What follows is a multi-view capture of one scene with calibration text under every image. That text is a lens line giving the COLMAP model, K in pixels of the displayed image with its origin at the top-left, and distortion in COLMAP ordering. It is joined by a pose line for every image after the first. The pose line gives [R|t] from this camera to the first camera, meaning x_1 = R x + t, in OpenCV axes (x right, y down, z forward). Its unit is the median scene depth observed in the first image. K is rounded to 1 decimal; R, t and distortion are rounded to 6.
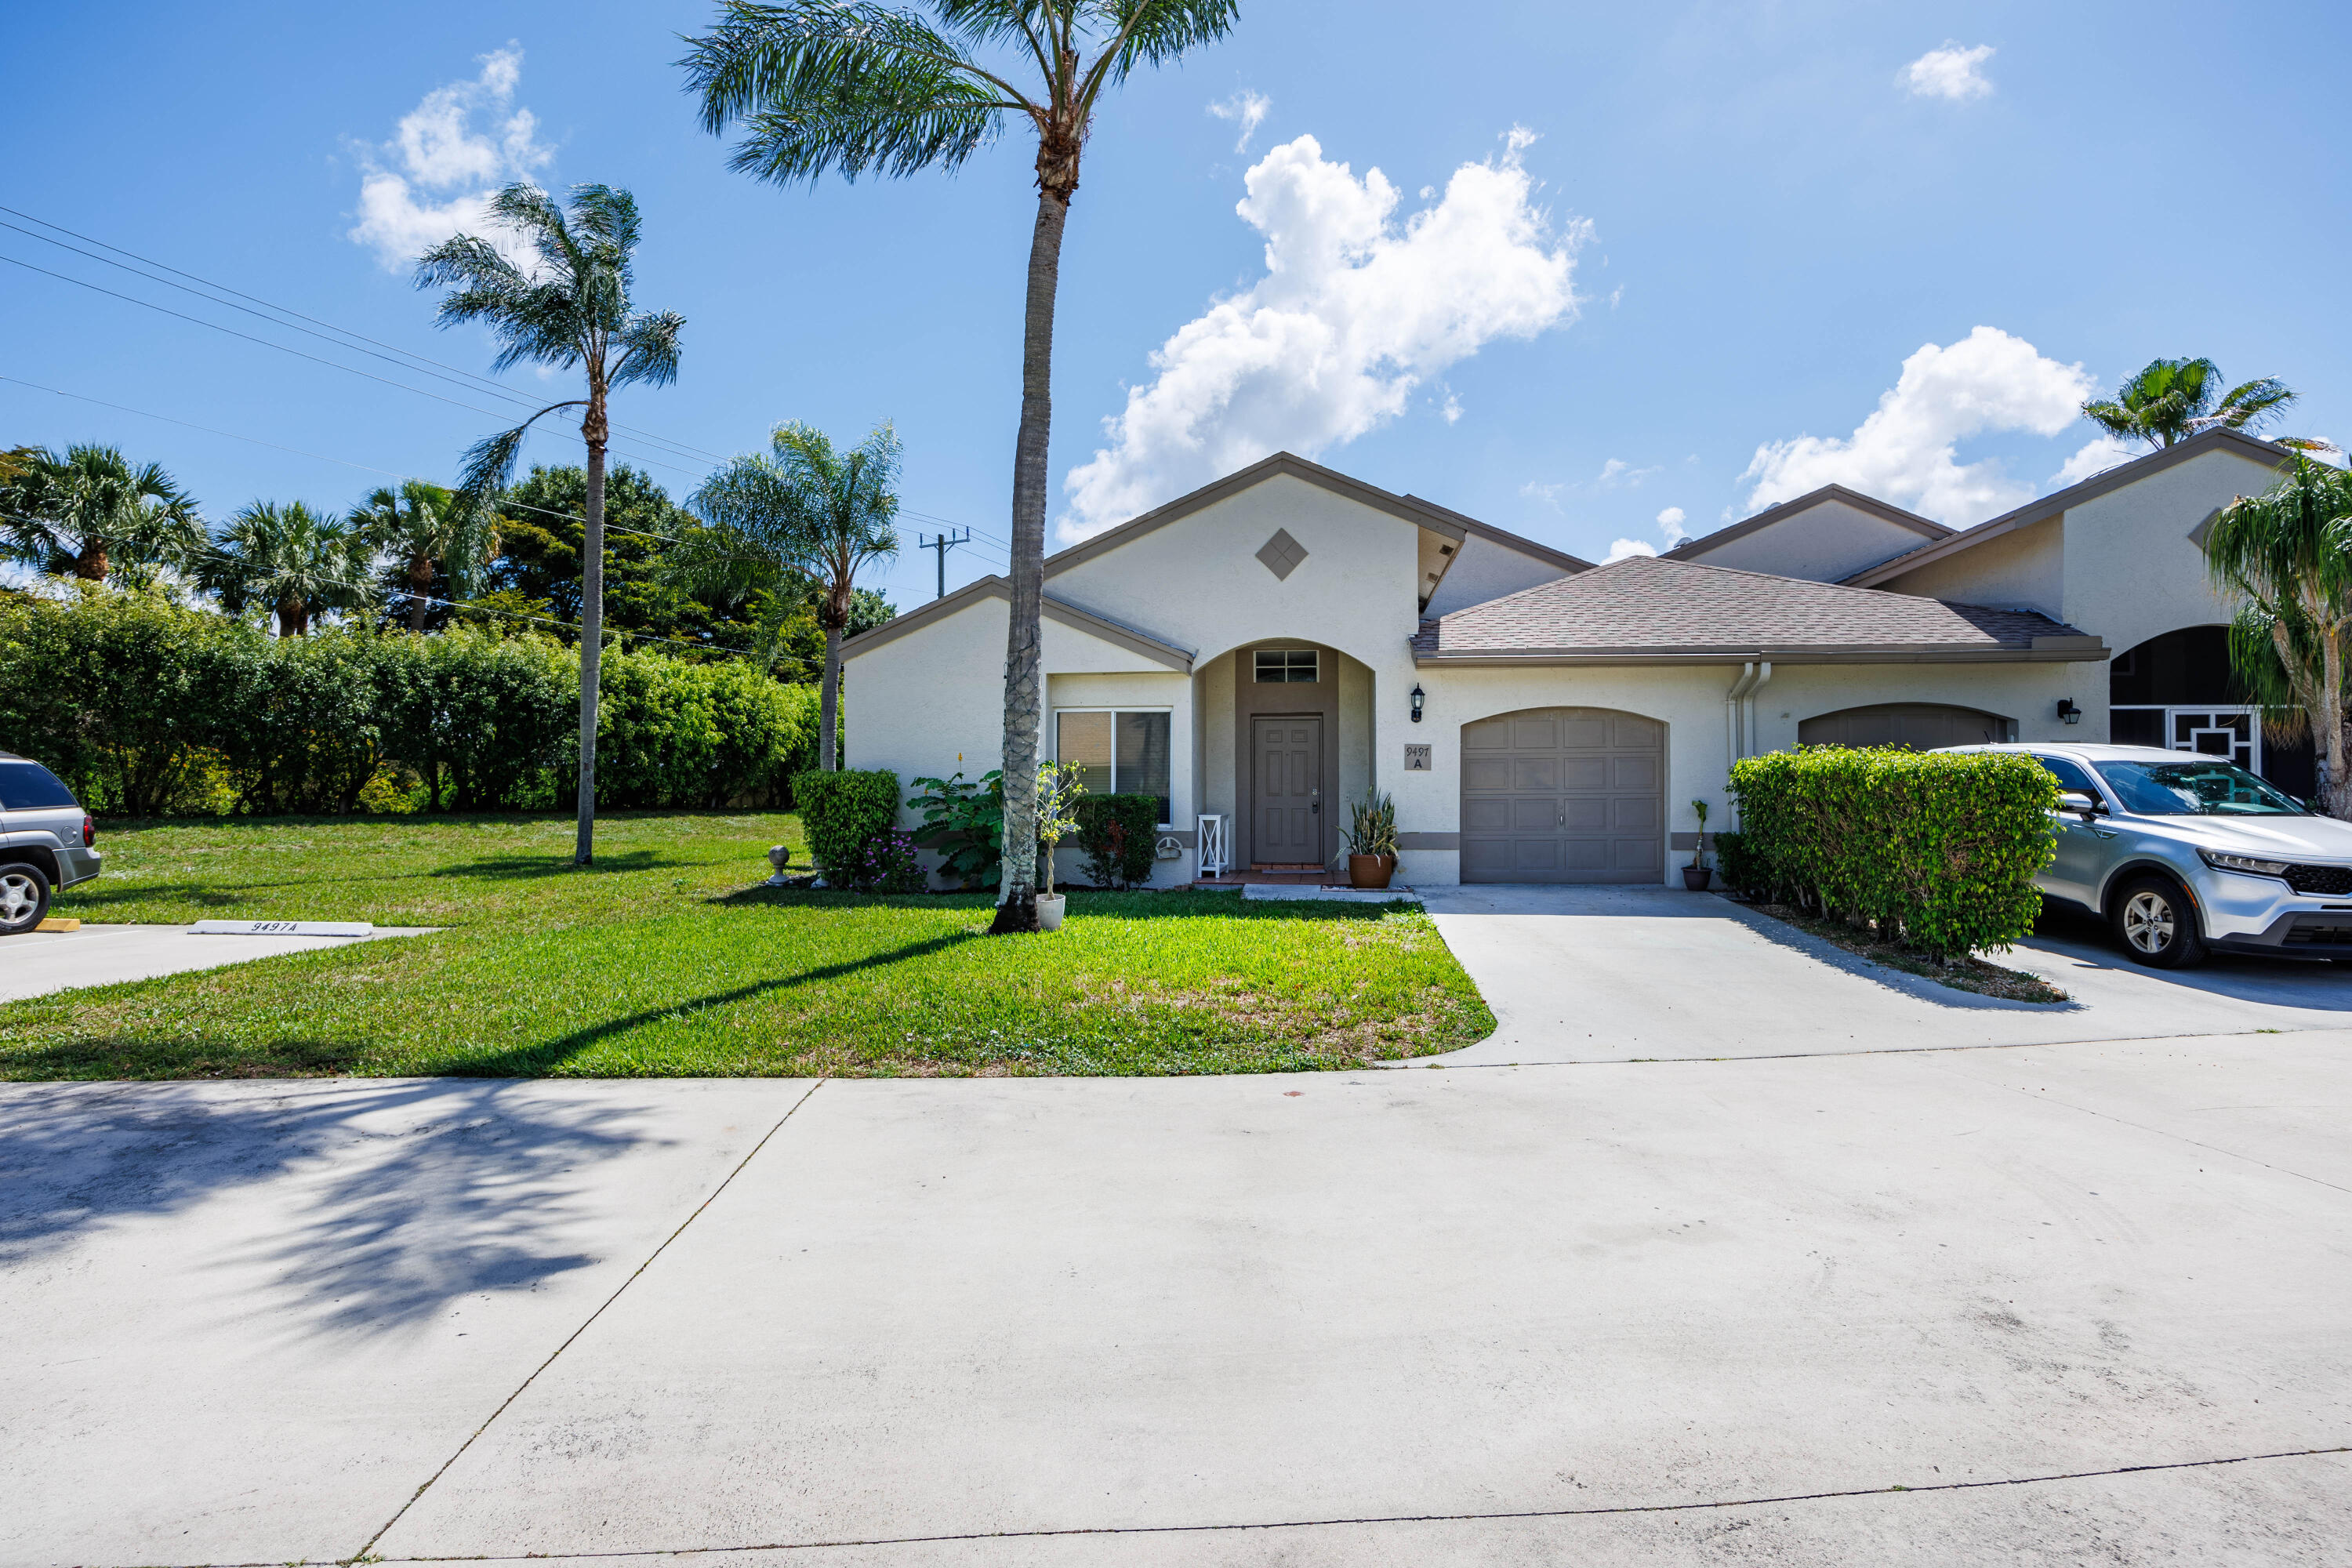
lens RADIAL K [[1227.5, 0, 1172.9], [0, 1227.5, 781.5], [0, 0, 1]] dist [-0.001671, -0.000253]
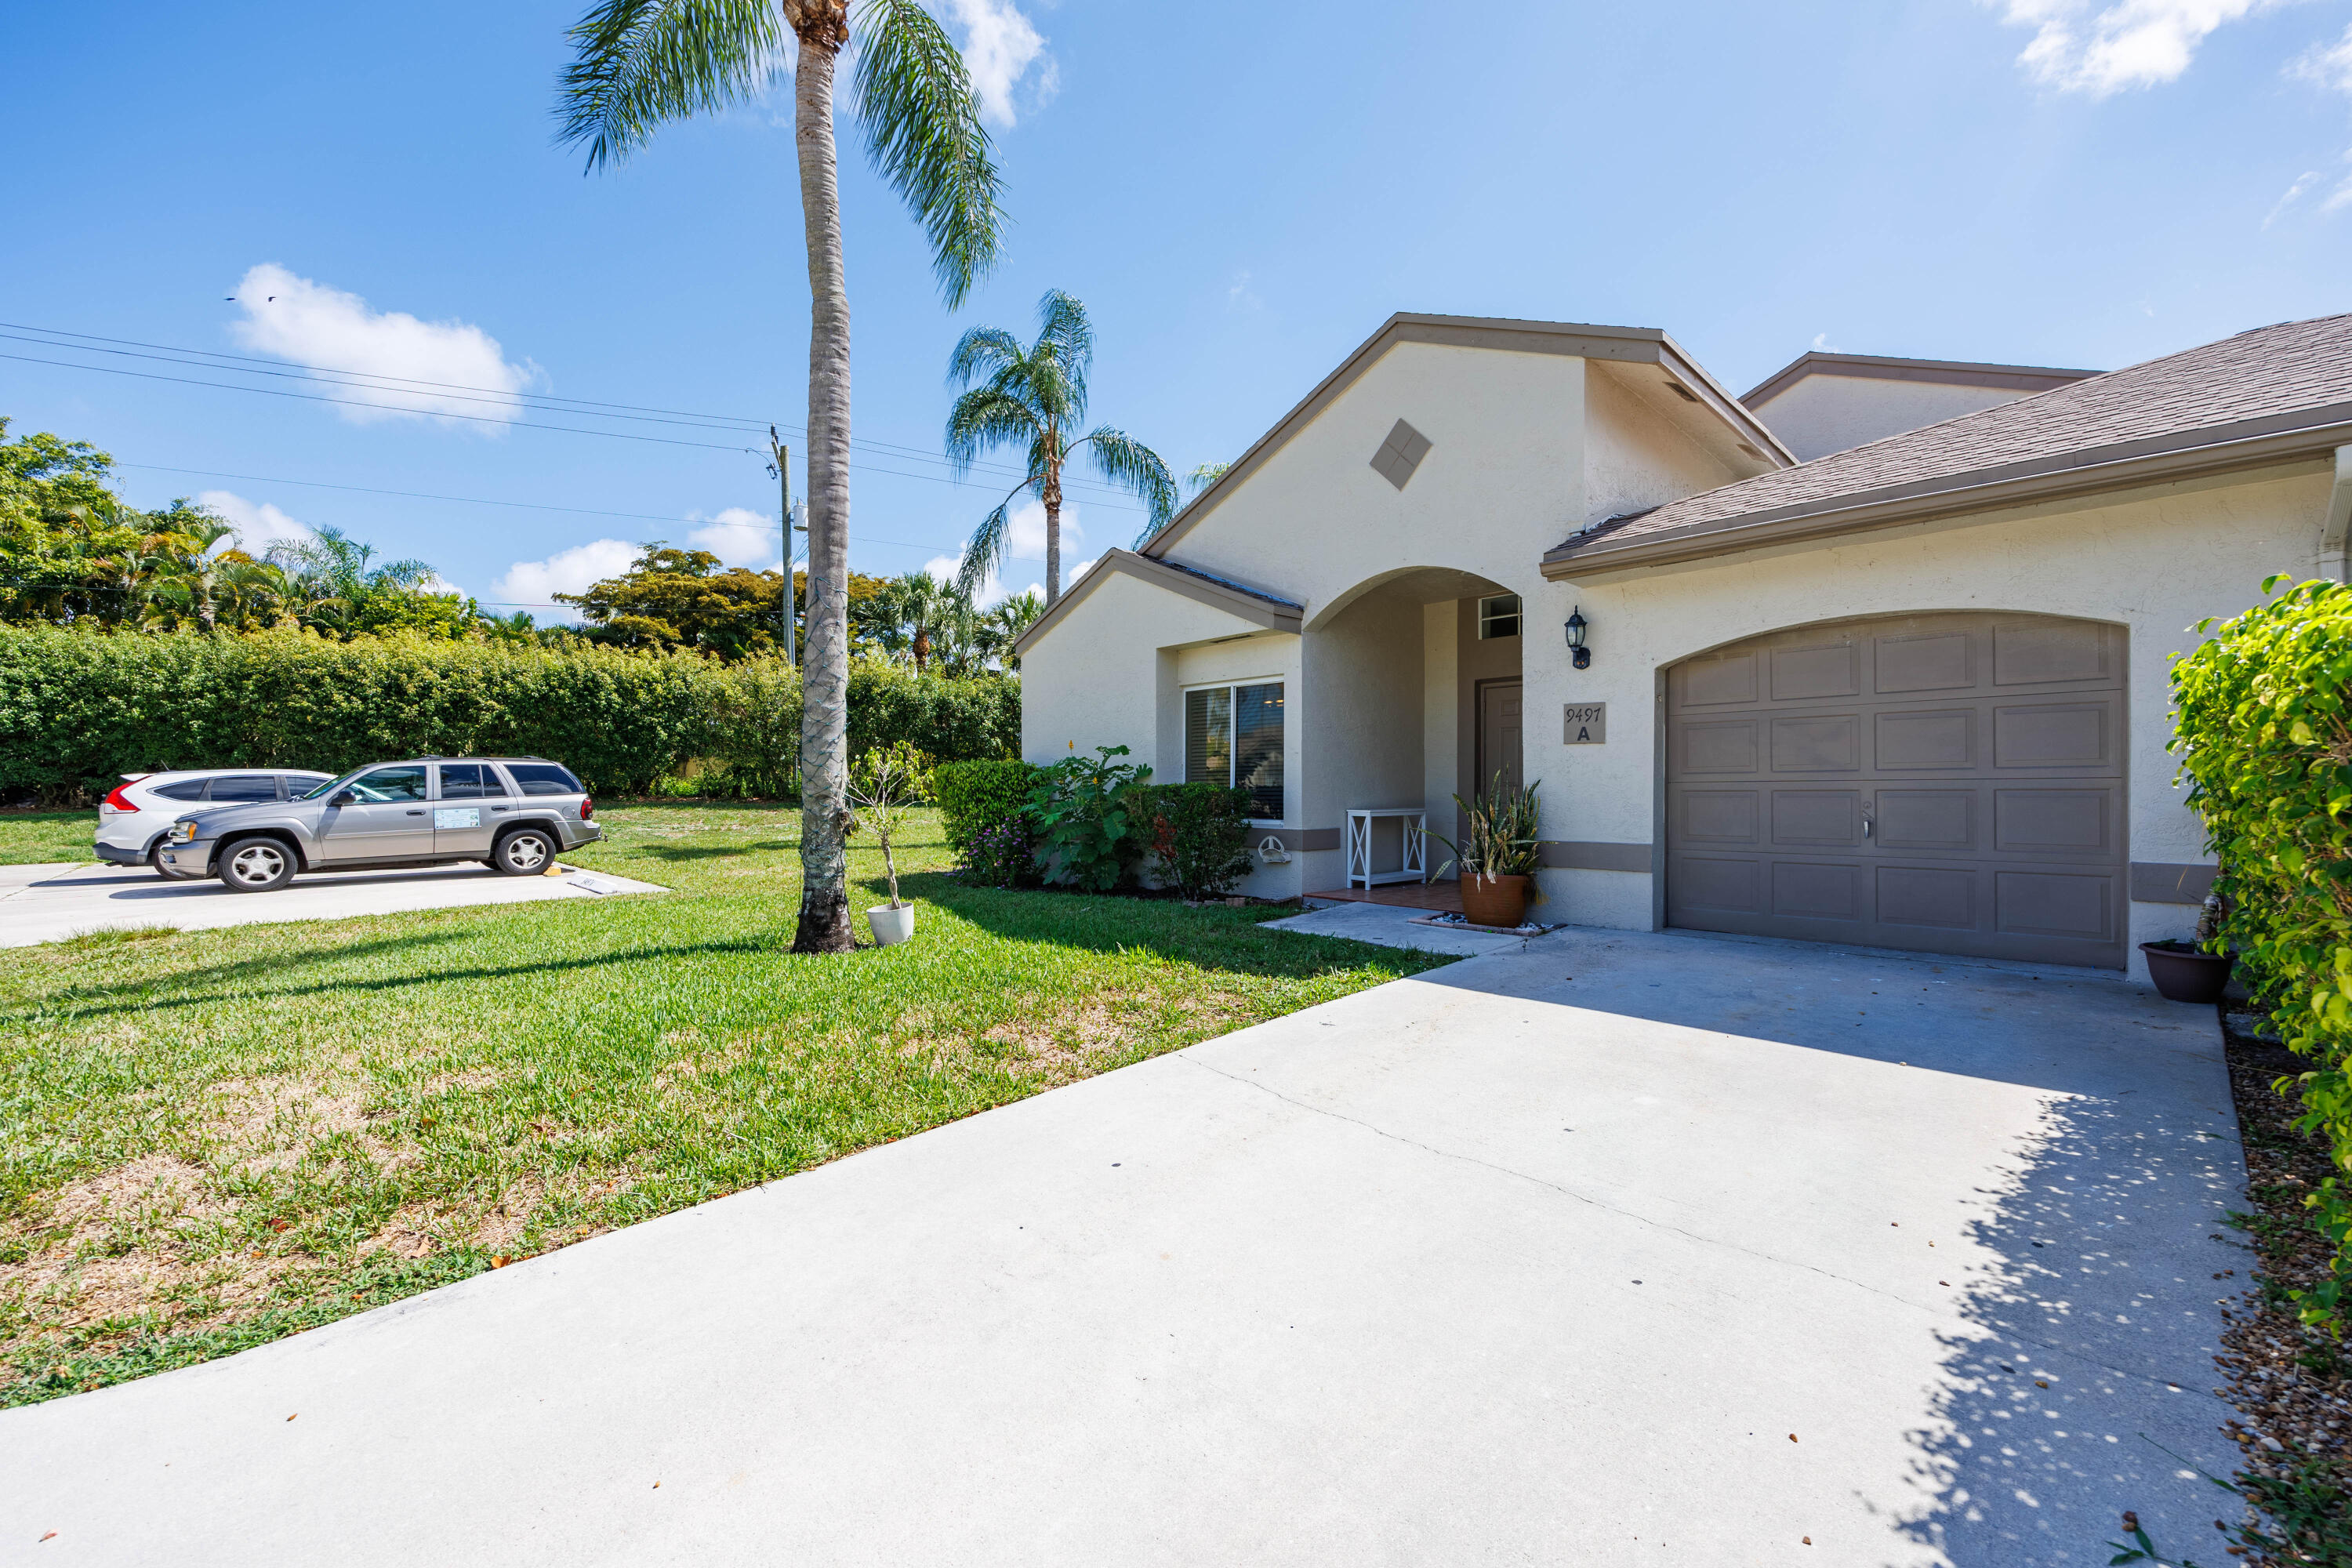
lens RADIAL K [[940.1, 0, 1174.0], [0, 940.1, 785.0], [0, 0, 1]] dist [-0.001159, -0.000729]
pose [[0.764035, -0.002251, -0.645171, 0.351780], [0.007247, 0.999961, 0.005094, 0.007947], [0.645134, -0.008567, 0.764021, 0.491643]]
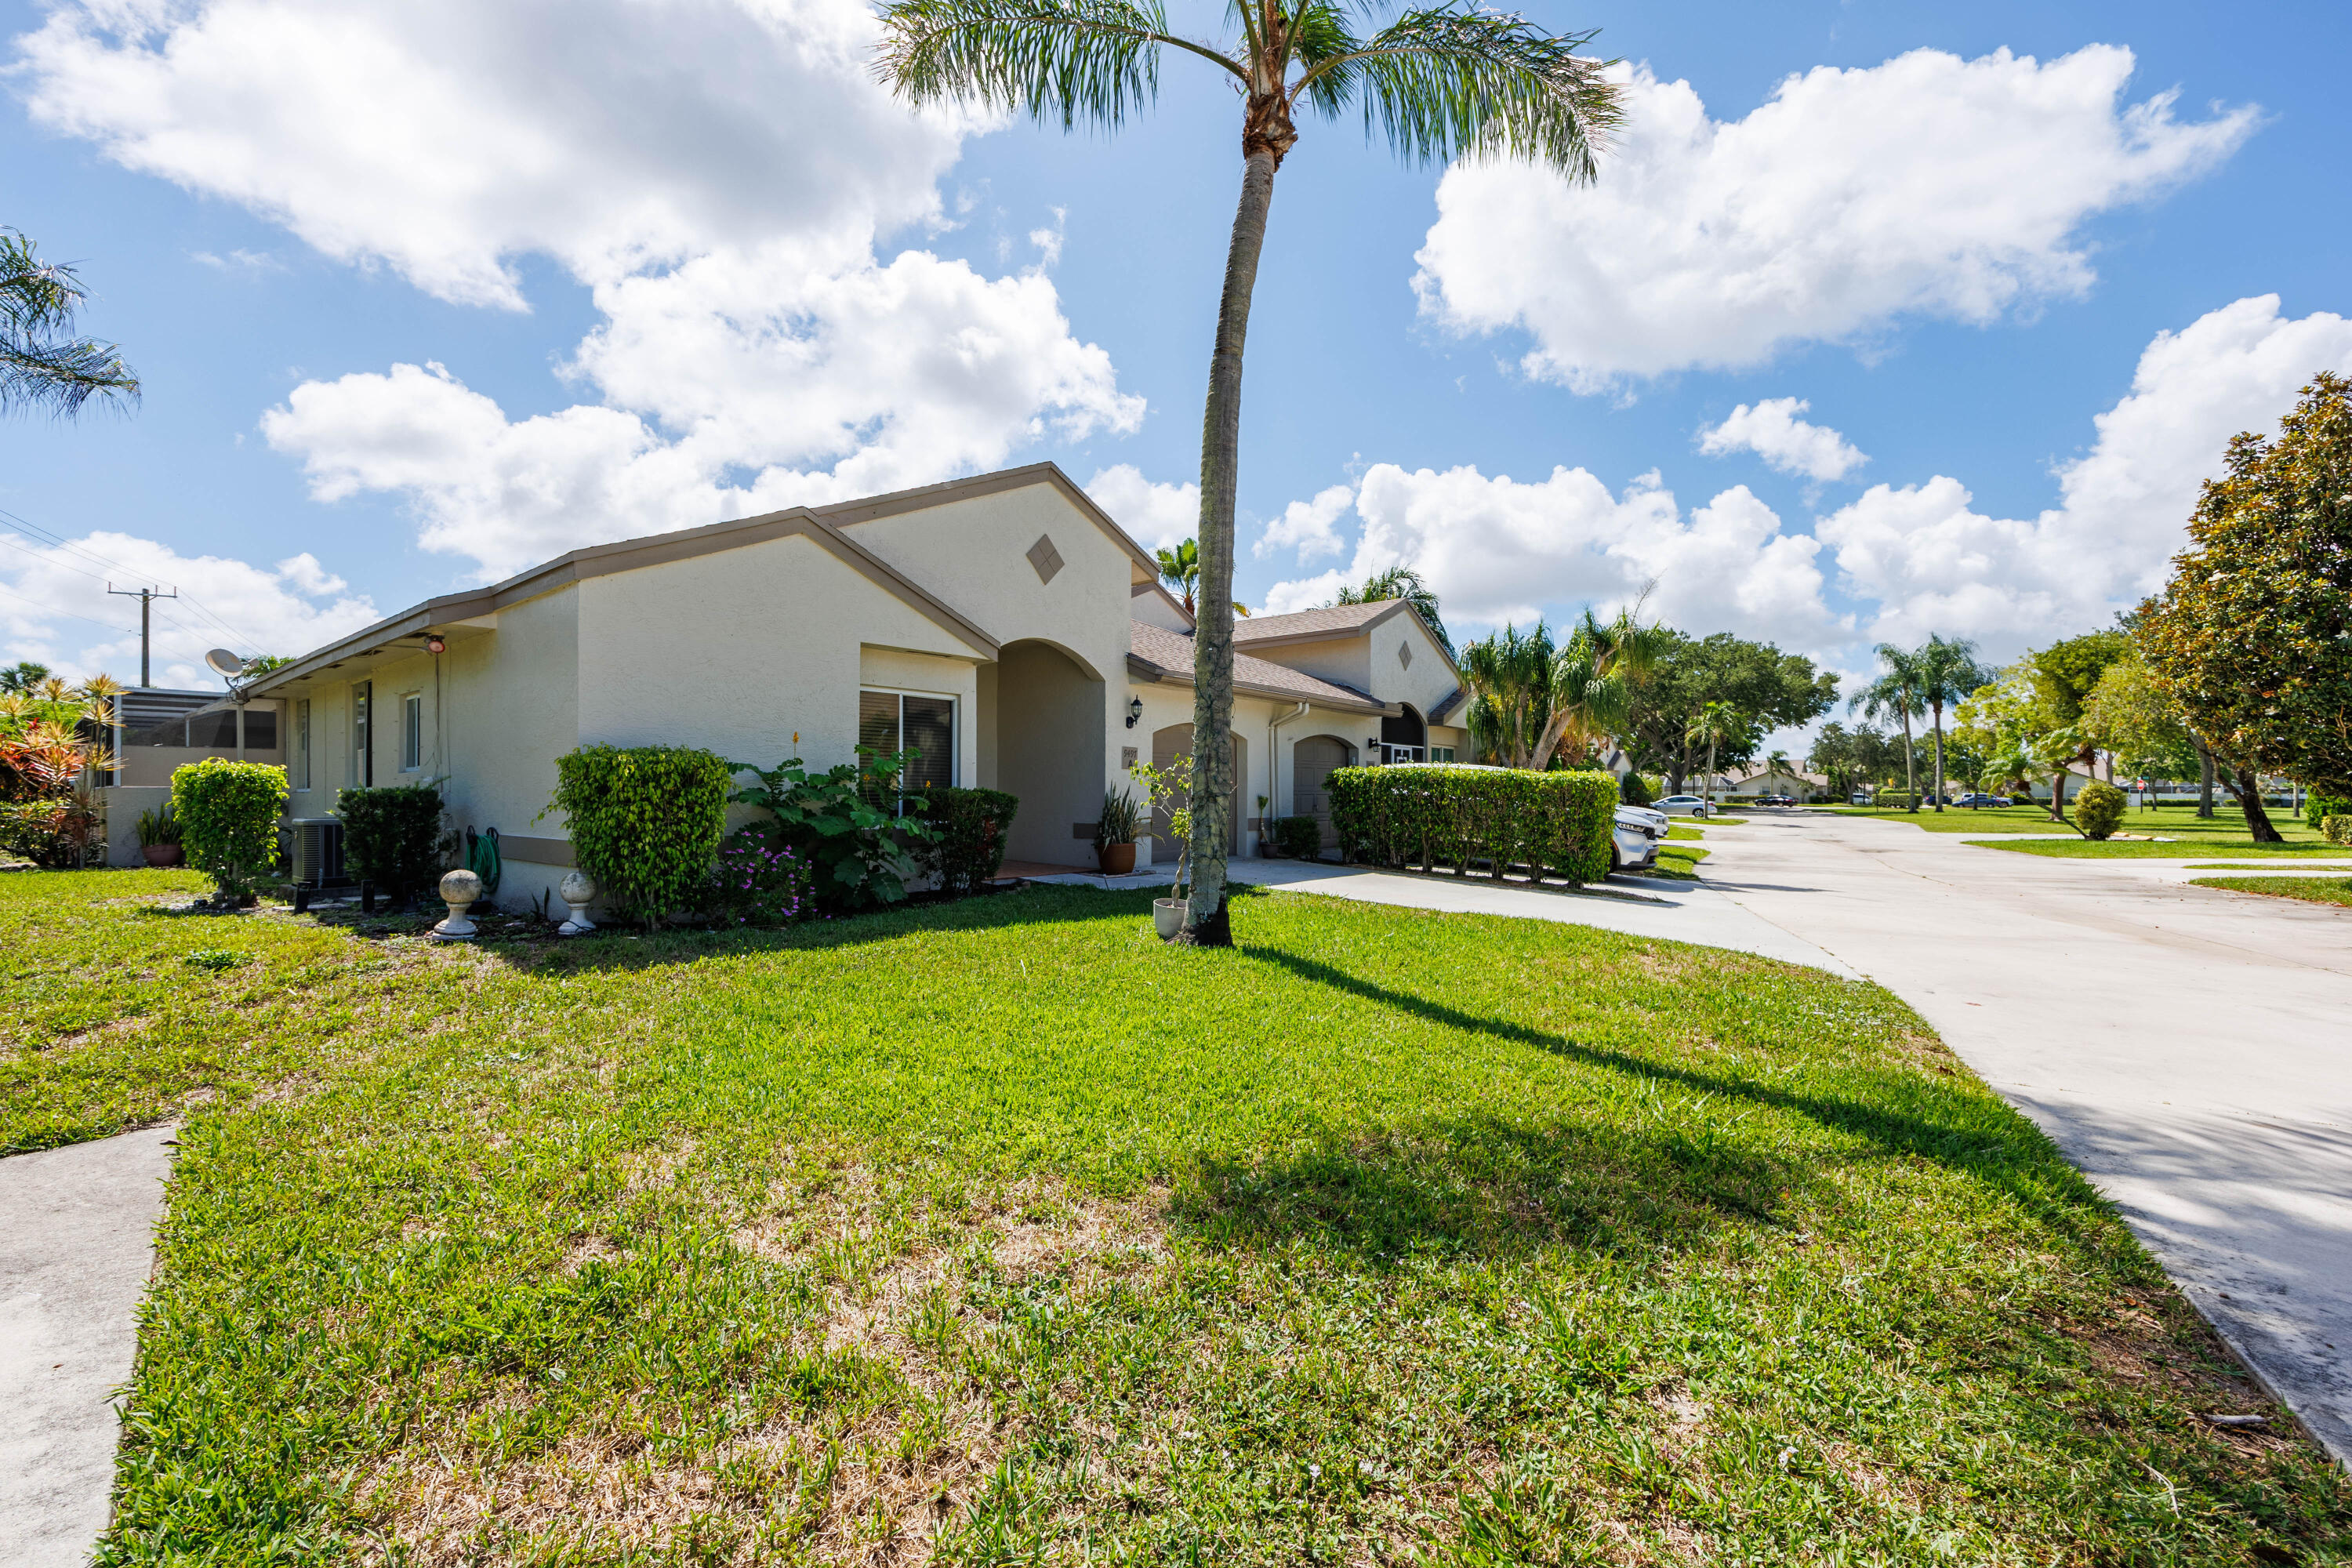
lens RADIAL K [[940.1, 0, 1177.0], [0, 940.1, 783.4], [0, 0, 1]] dist [-0.001159, -0.000729]
pose [[0.536735, 0.010008, 0.843692, -0.530431], [-0.017096, 0.999853, -0.000984, 0.004224], [-0.843578, -0.013896, 0.536827, 0.483137]]
